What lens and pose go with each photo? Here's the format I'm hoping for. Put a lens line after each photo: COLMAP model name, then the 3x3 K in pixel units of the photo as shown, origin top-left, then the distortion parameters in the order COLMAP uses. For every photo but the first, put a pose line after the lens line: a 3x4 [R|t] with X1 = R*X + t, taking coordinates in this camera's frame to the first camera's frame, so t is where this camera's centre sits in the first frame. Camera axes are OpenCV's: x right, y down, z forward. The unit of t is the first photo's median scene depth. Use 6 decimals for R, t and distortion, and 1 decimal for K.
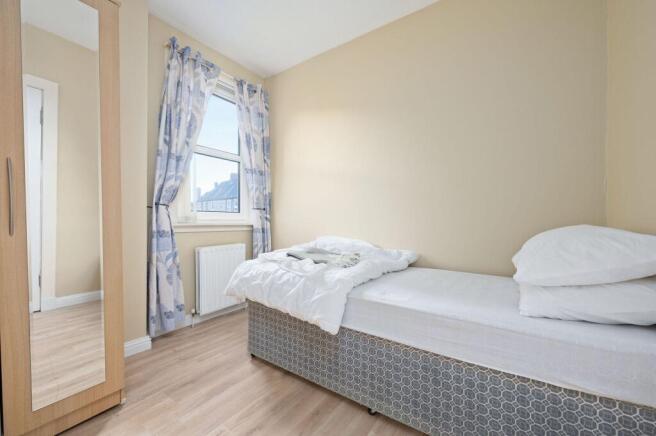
lens RADIAL K [[264.6, 0, 327.1], [0, 264.6, 218.1], [0, 0, 1]] dist [-0.003726, 0.000324]
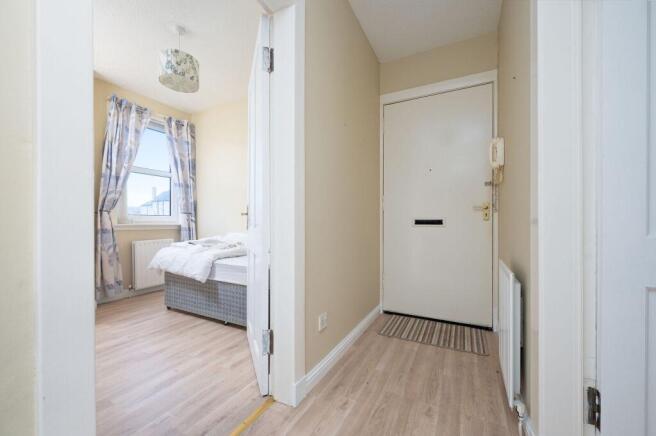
lens RADIAL K [[264.6, 0, 328.6], [0, 264.6, 220.9], [0, 0, 1]] dist [-0.003726, 0.000324]
pose [[0.990928, 0.002858, 0.134362, 0.363438], [-0.004009, 0.999958, 0.008296, -0.012558], [-0.134332, -0.008760, 0.990898, -0.549286]]
